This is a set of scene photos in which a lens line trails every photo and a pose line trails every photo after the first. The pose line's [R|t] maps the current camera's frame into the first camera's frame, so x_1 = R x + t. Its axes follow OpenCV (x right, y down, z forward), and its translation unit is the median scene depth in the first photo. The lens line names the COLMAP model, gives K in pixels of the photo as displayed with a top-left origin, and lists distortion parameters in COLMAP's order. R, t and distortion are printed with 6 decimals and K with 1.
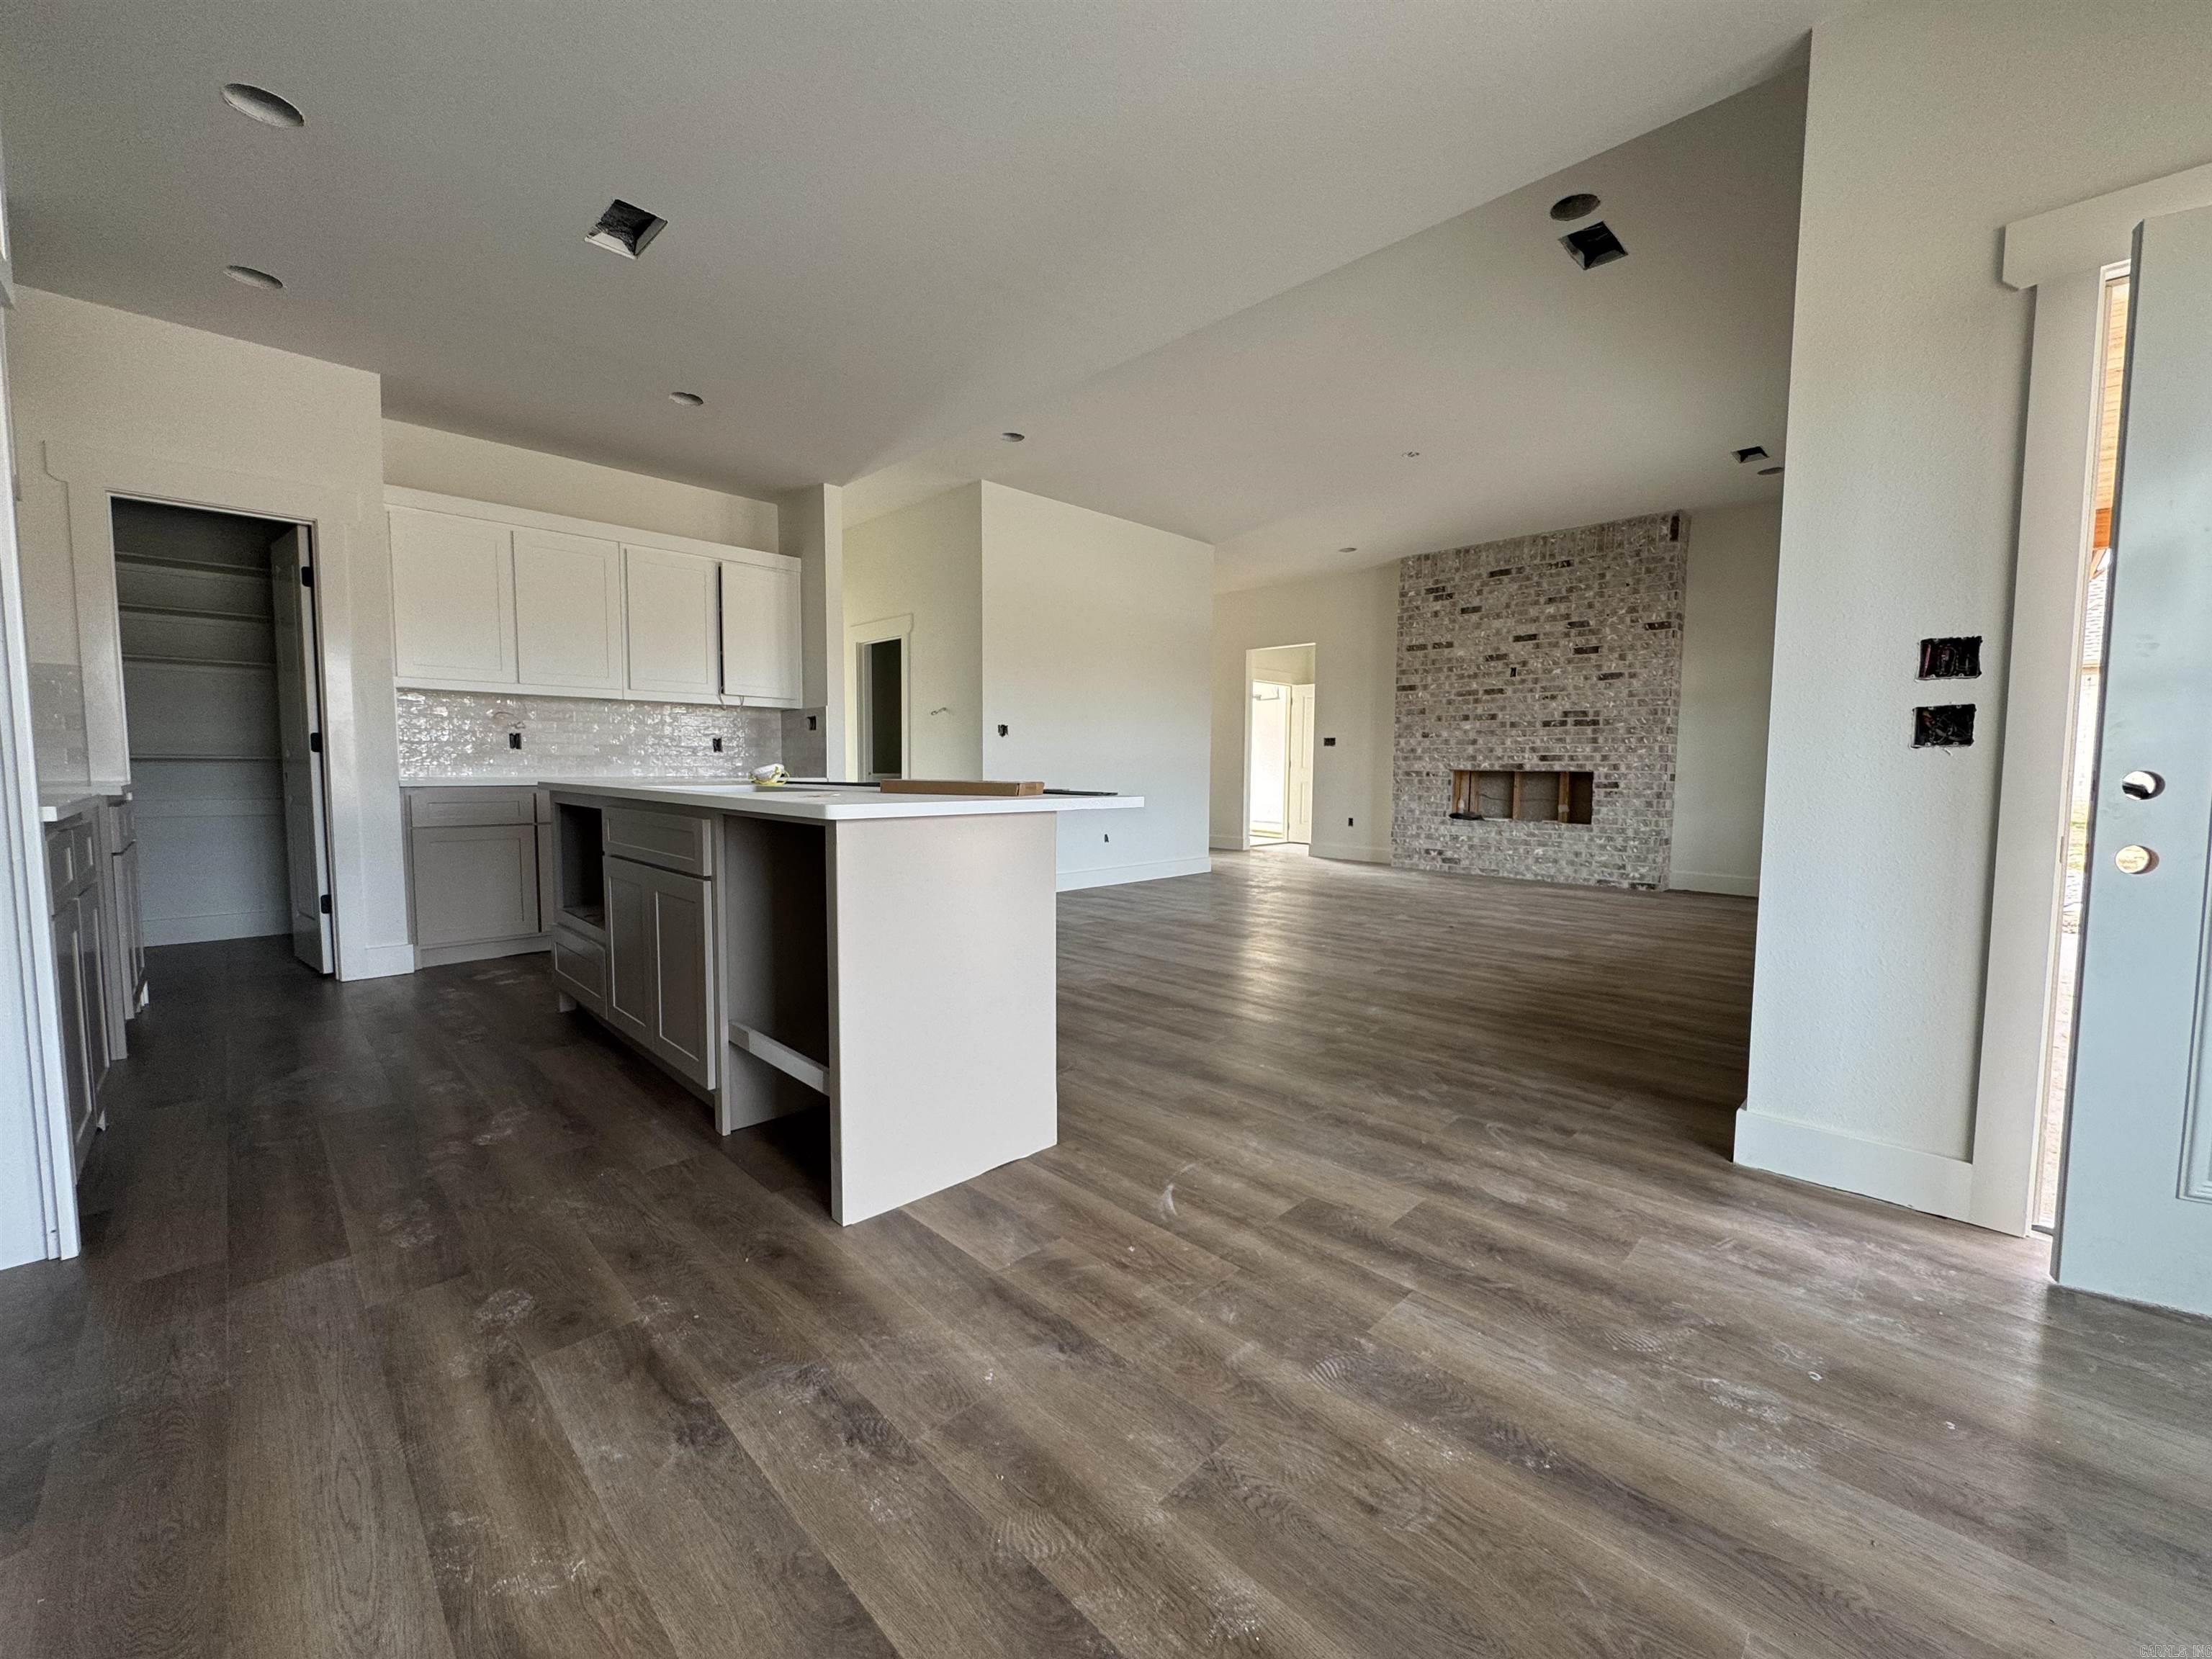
lens RADIAL K [[884.3, 0, 1107.1], [0, 884.3, 829.2], [0, 0, 1]] dist [-0.003003, -0.000151]
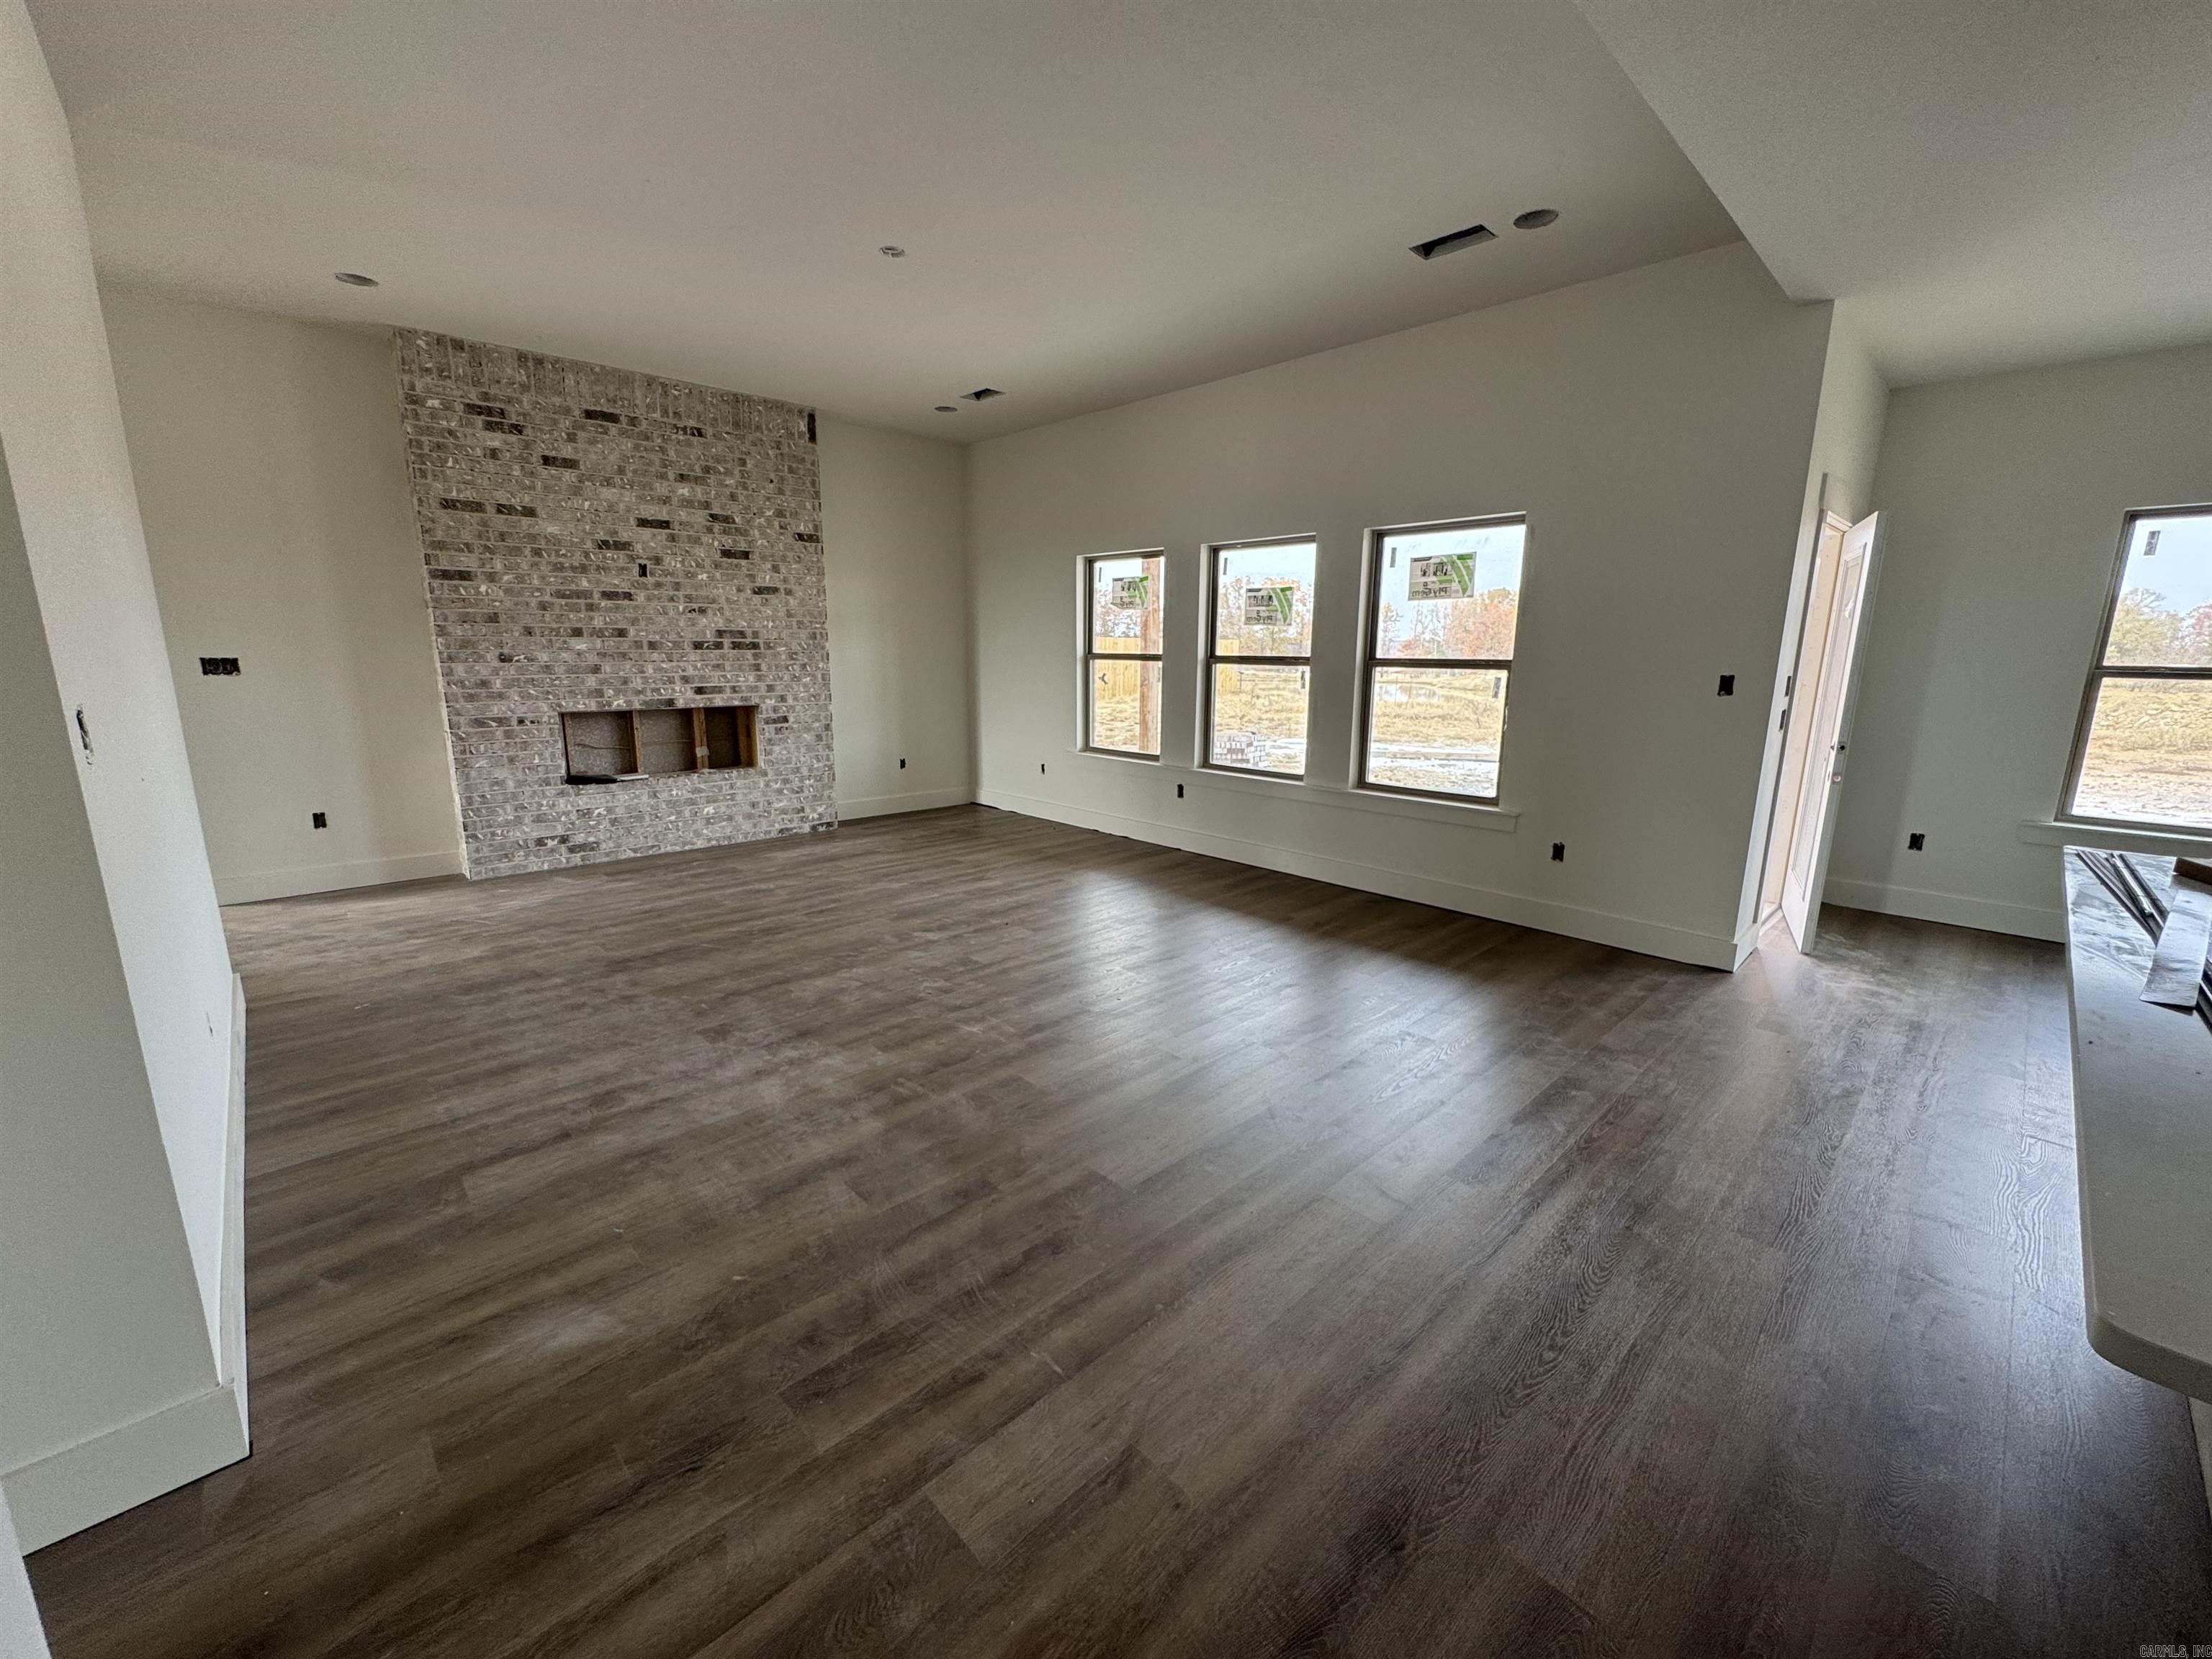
lens RADIAL K [[884.3, 0, 1106.2], [0, 884.3, 828.8], [0, 0, 1]] dist [-0.003003, -0.000151]
pose [[0.021050, -0.208489, 0.977798, -0.297799], [0.065668, 0.976191, 0.206732, -0.105678], [-0.997619, 0.059858, 0.034239, 0.669822]]
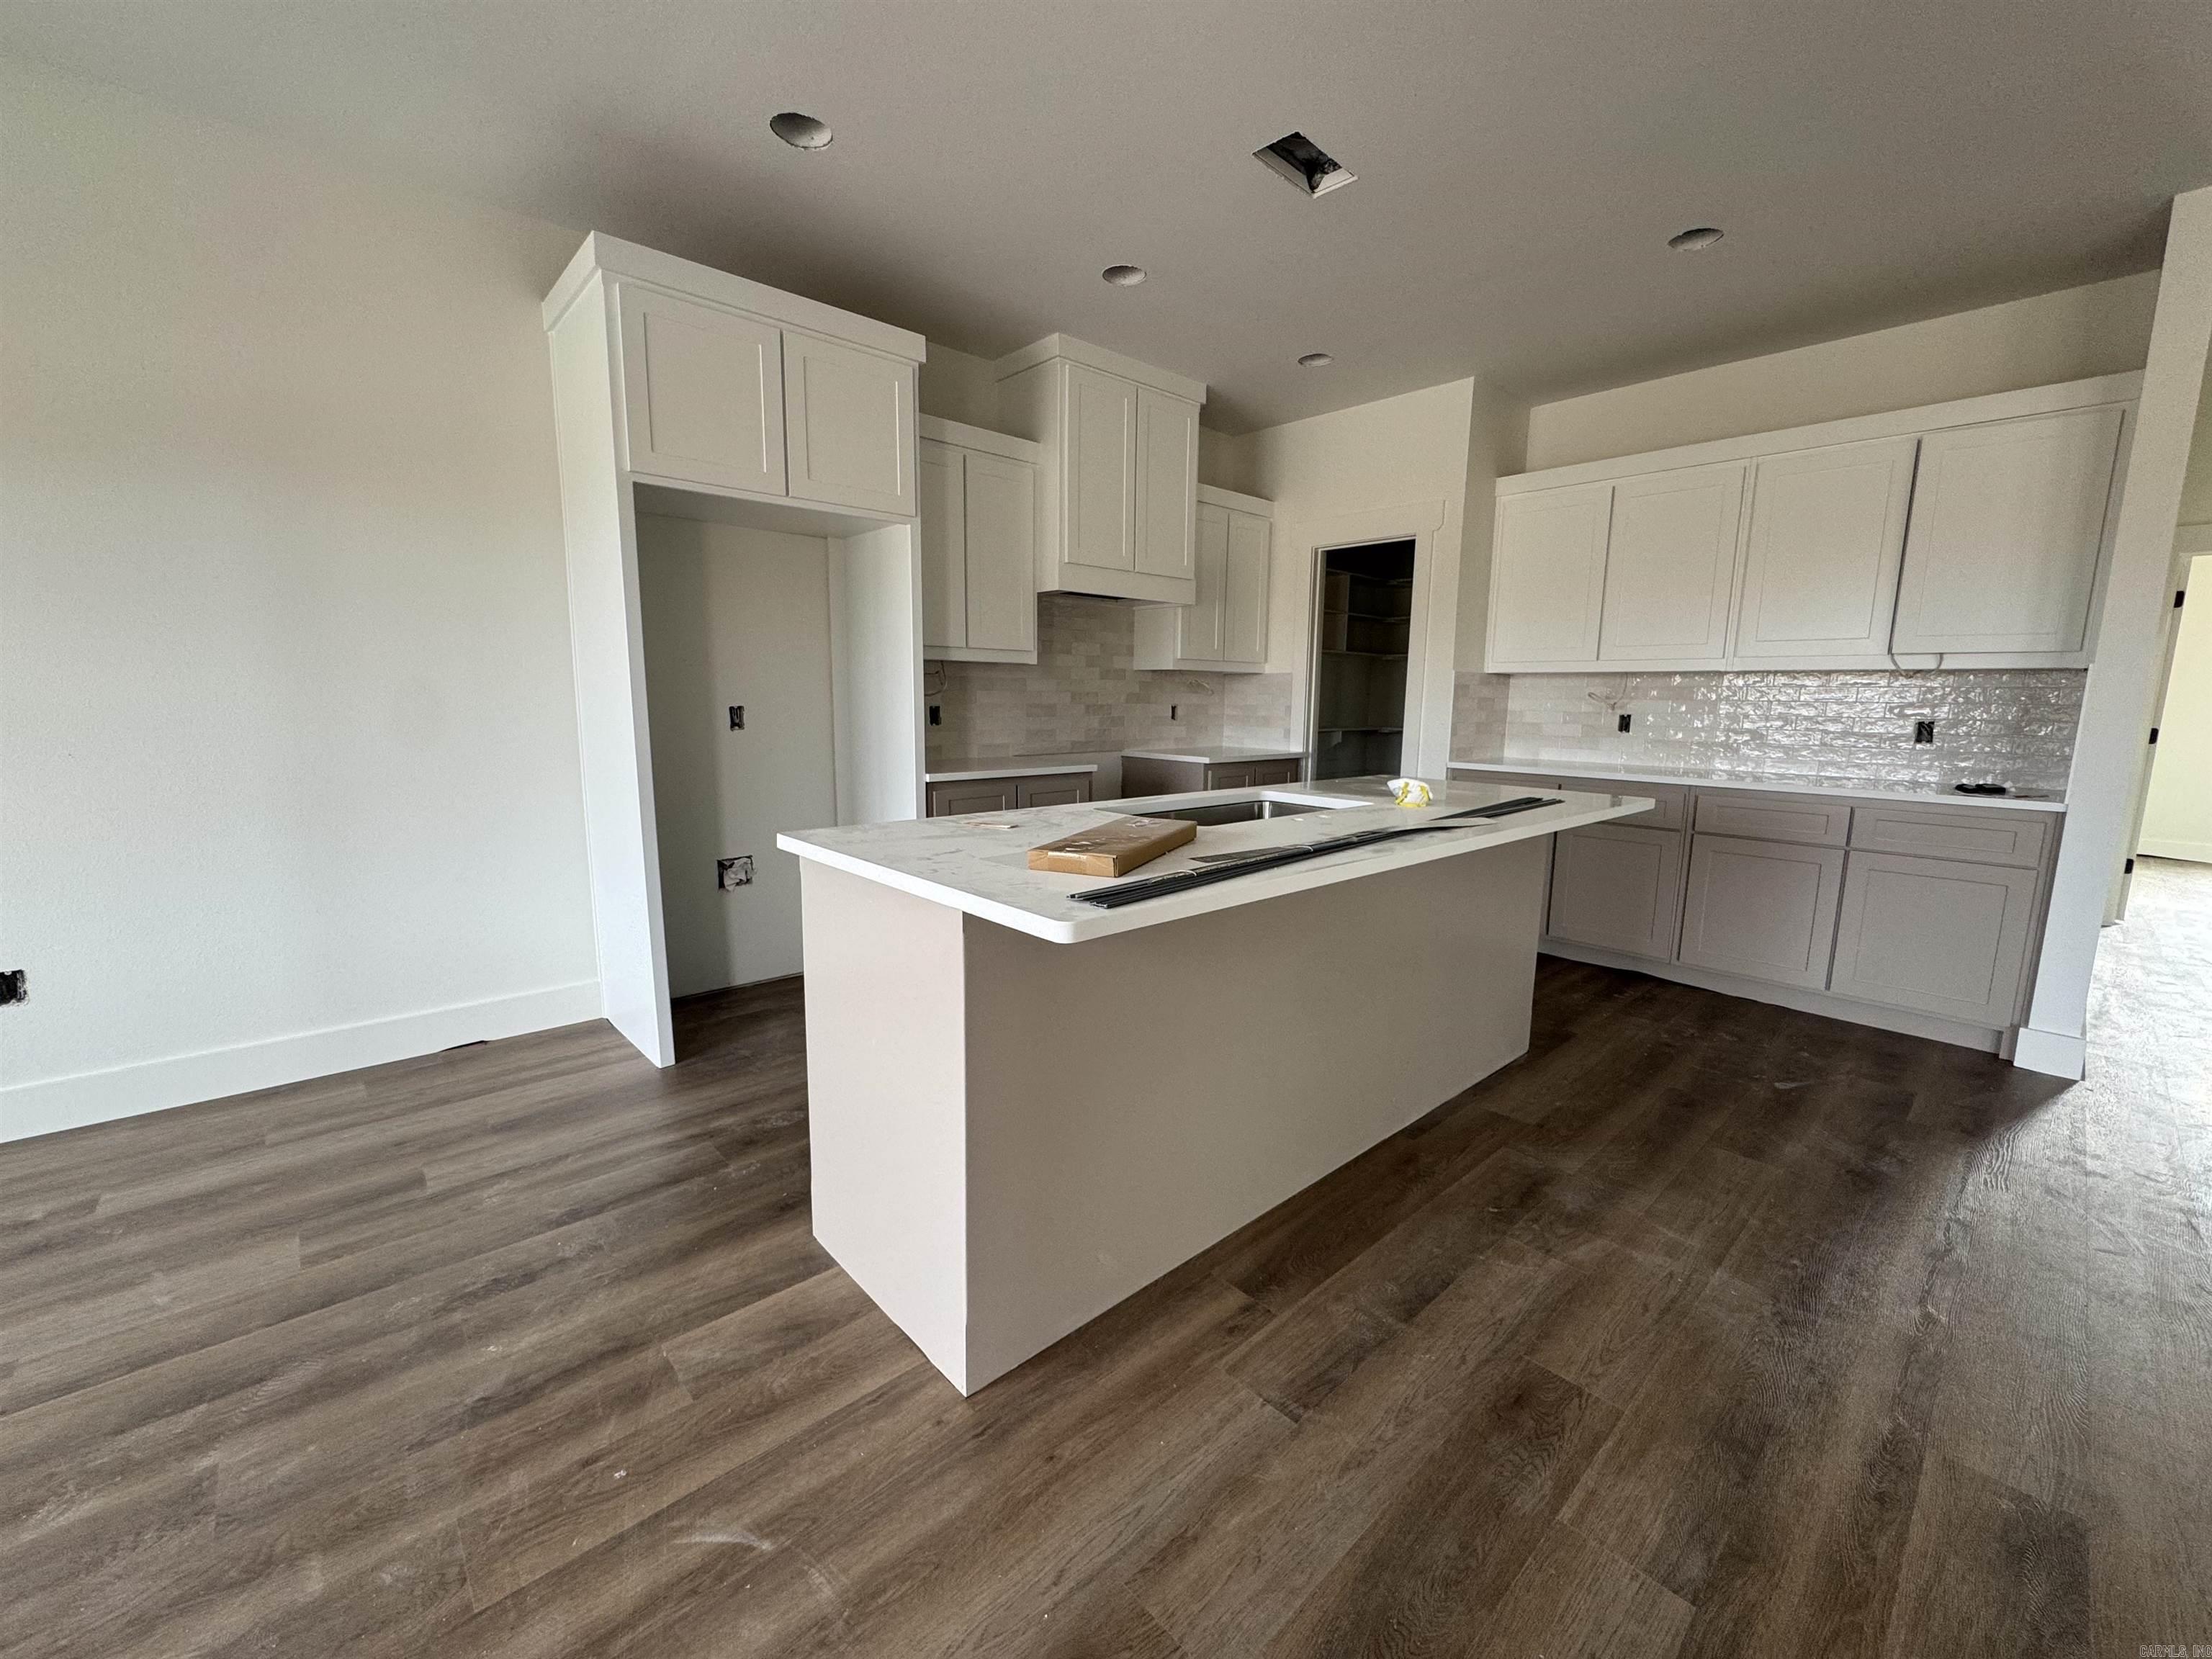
lens RADIAL K [[884.3, 0, 1105.4], [0, 884.3, 829.5], [0, 0, 1]] dist [-0.003003, -0.000151]
pose [[-0.044190, 0.141675, -0.988926, 0.170645], [-0.087363, 0.985553, 0.145095, -0.052877], [0.995196, 0.092808, -0.031175, 0.351399]]
